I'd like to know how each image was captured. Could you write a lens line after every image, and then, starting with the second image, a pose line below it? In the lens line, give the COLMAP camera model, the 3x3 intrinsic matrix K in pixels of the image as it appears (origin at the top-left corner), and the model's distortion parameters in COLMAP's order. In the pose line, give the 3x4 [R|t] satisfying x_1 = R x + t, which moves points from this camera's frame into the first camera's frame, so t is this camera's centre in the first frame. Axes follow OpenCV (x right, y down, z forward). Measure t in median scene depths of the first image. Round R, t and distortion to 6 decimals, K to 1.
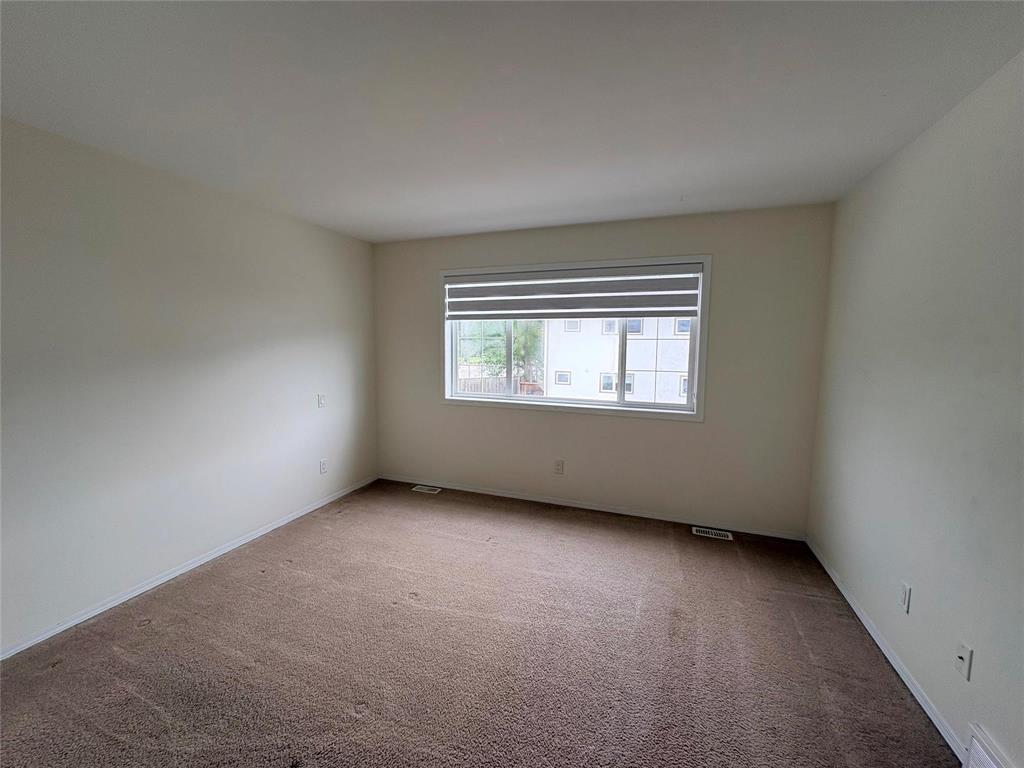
lens RADIAL K [[408.8, 0, 512.0], [0, 408.8, 384.0], [0, 0, 1]] dist [0.000859, 0.000132]
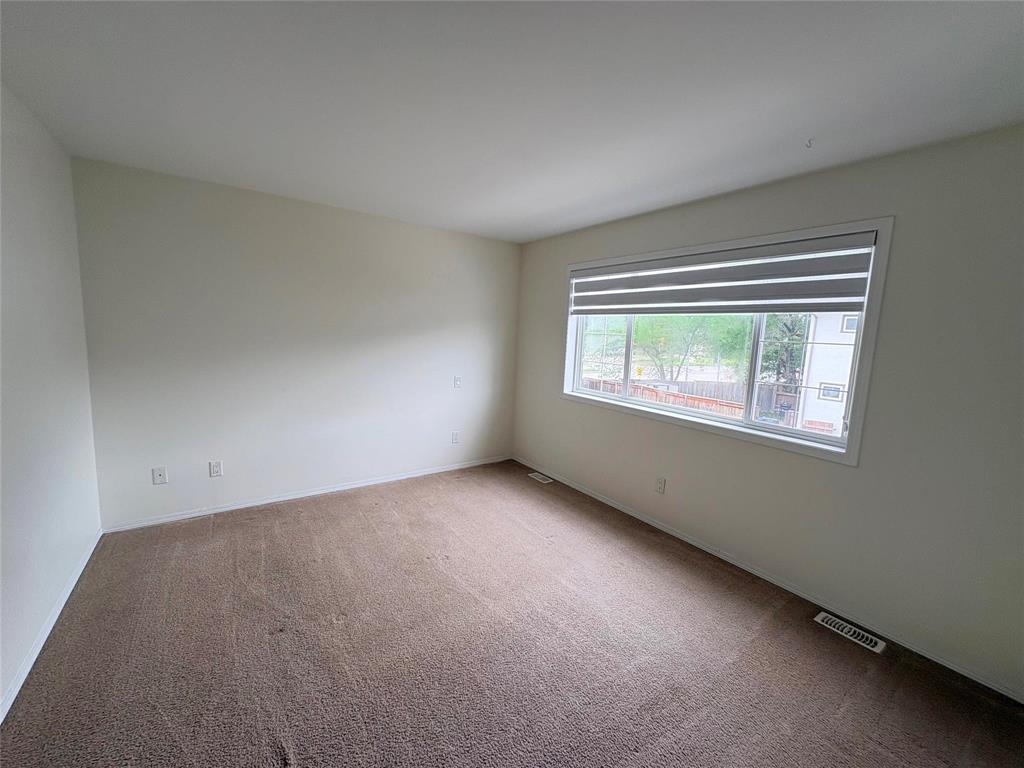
lens RADIAL K [[408.8, 0, 512.0], [0, 408.8, 384.0], [0, 0, 1]] dist [0.000859, 0.000132]
pose [[0.825058, 0.100423, -0.556052, 0.340465], [-0.095162, 0.994719, 0.038447, -0.014838], [0.556977, 0.021194, 0.830258, 0.107872]]
